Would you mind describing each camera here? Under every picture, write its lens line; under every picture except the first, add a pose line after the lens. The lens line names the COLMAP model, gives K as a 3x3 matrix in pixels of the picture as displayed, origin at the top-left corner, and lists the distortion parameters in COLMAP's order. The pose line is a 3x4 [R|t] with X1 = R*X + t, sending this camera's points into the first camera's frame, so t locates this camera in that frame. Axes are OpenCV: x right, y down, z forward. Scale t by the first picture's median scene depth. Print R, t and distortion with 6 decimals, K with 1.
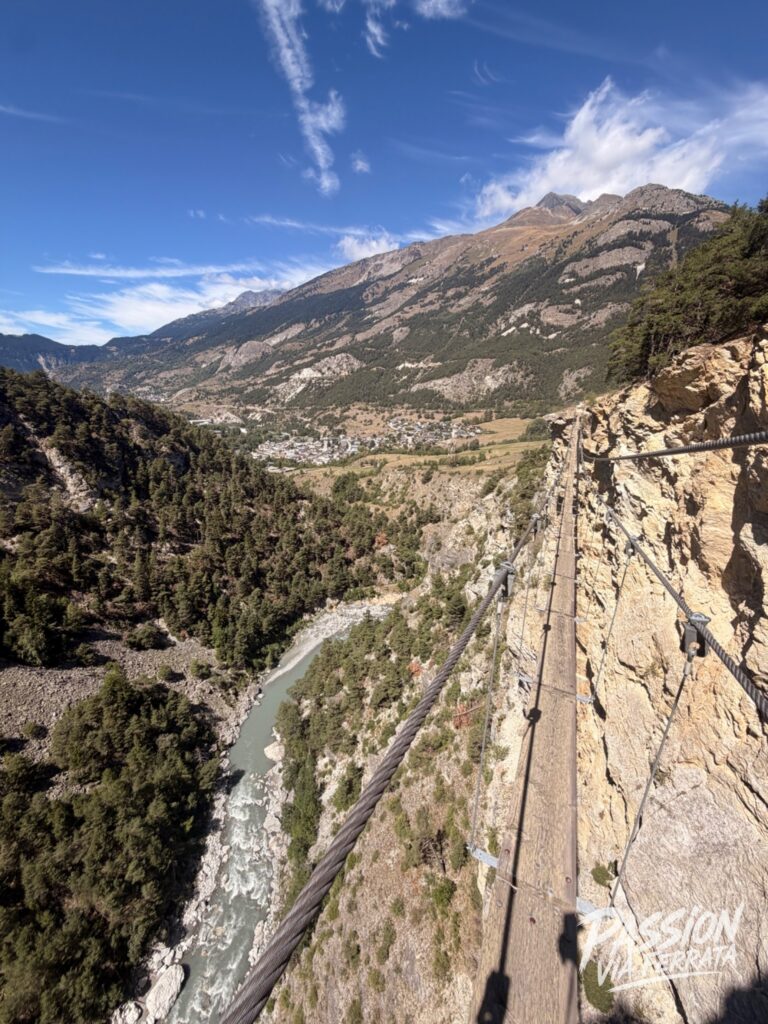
lens RADIAL K [[405.5, 0, 380.0], [0, 405.5, 514.2], [0, 0, 1]] dist [0.000808, -0.000783]
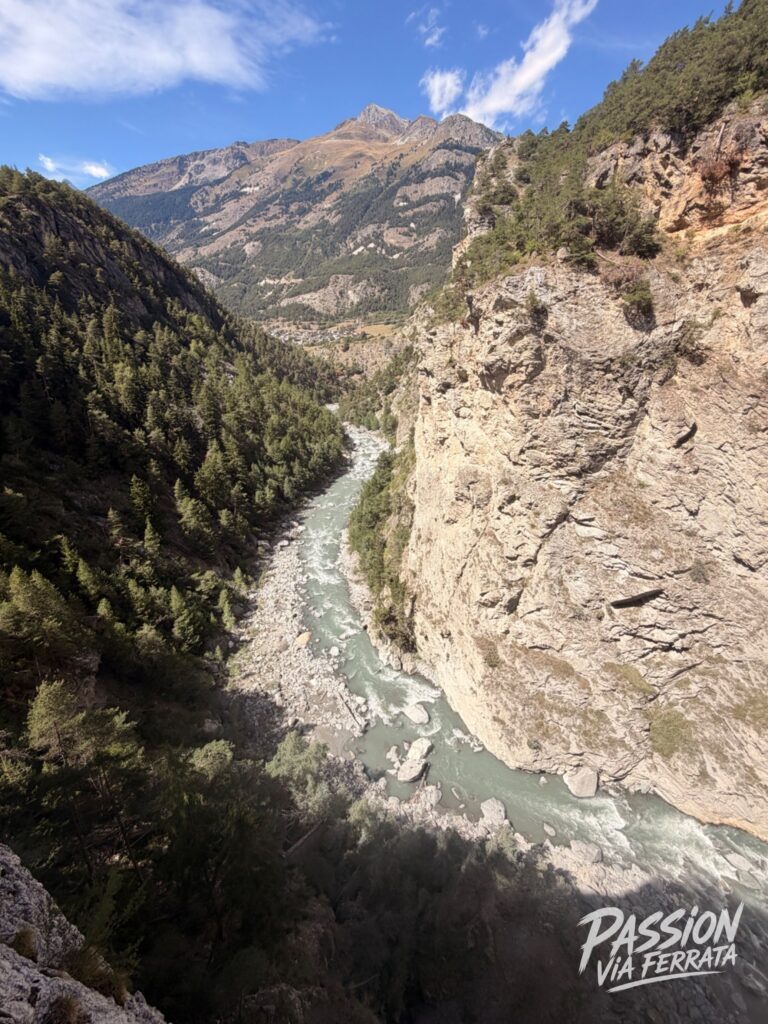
lens RADIAL K [[405.5, 0, 380.2], [0, 405.5, 513.6], [0, 0, 1]] dist [0.000808, -0.000783]
pose [[0.934143, -0.159736, 0.319158, -0.113037], [0.111102, 0.979969, 0.165281, 0.091573], [-0.339166, -0.118937, 0.933178, -0.166521]]
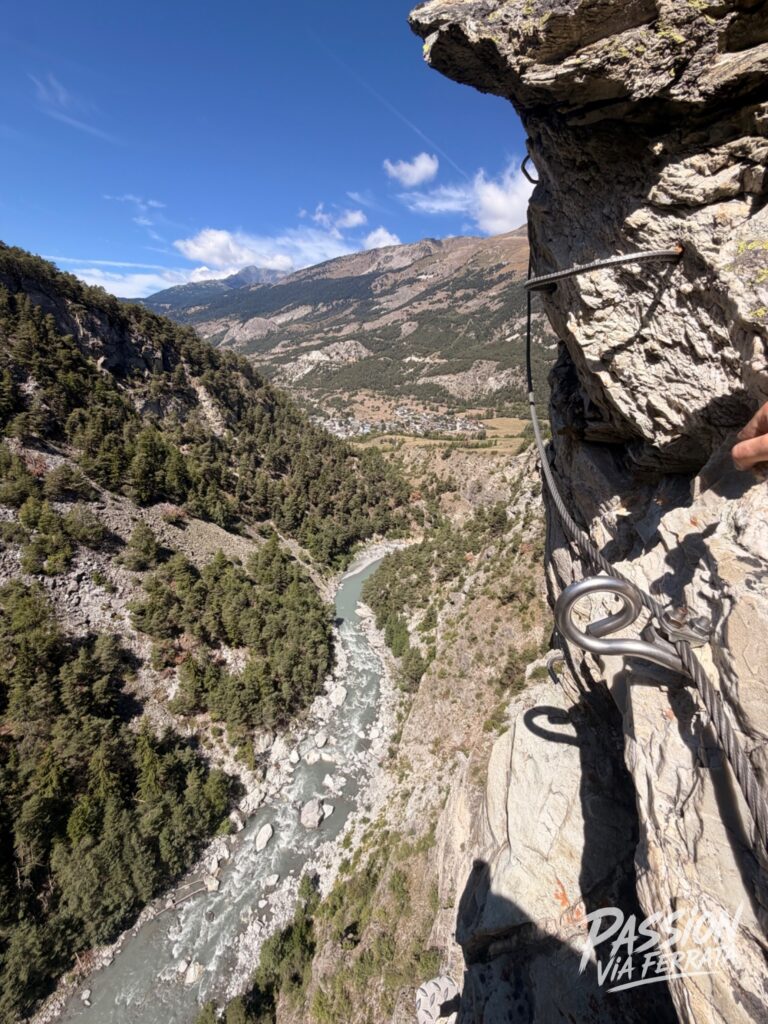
lens RADIAL K [[405.5, 0, 378.8], [0, 405.5, 514.0], [0, 0, 1]] dist [0.000808, -0.000783]
pose [[0.994331, 0.096002, 0.045702, -0.038712], [-0.096787, 0.995188, 0.015288, 0.027278], [-0.044015, -0.019625, 0.998838, -0.054896]]
